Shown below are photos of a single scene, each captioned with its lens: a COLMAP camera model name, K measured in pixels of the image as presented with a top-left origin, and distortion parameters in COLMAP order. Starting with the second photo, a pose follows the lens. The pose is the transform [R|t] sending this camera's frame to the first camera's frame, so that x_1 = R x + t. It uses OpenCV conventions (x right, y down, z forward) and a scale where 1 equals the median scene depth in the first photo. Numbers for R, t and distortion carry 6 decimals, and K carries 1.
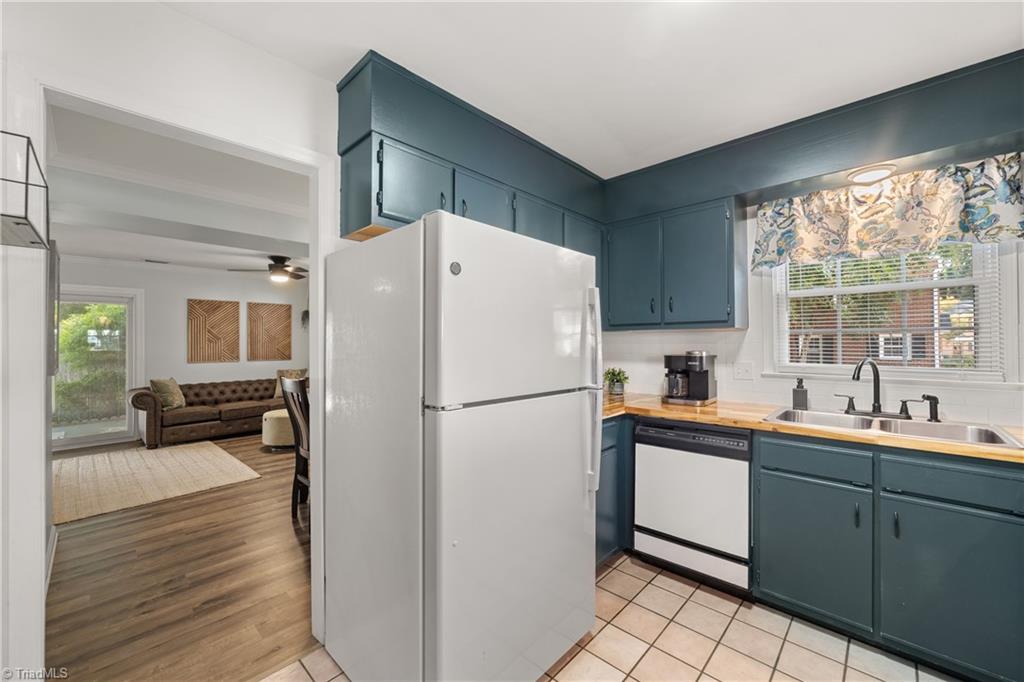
lens RADIAL K [[402.3, 0, 524.2], [0, 402.3, 337.6], [0, 0, 1]] dist [-0.019017, 0.005692]
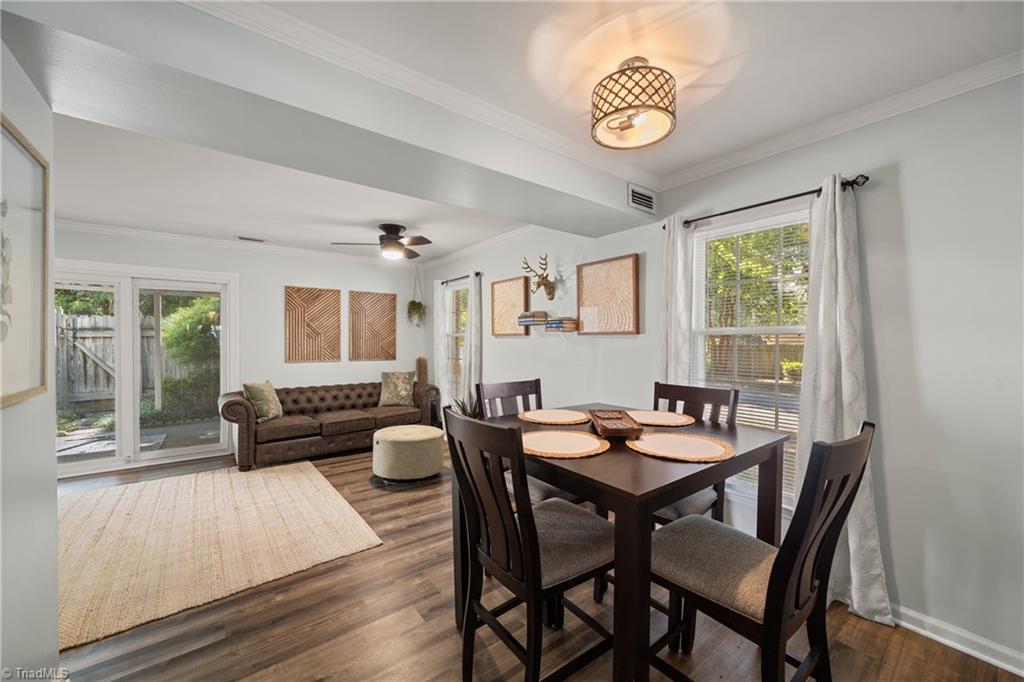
lens RADIAL K [[393.4, 0, 512.0], [0, 393.4, 341.0], [0, 0, 1]] dist [-0.001199, -0.000188]
pose [[0.983208, 0.009751, -0.182226, -0.236049], [-0.007544, 0.999890, 0.012800, 0.004648], [0.182331, -0.011211, 0.983173, 0.286066]]
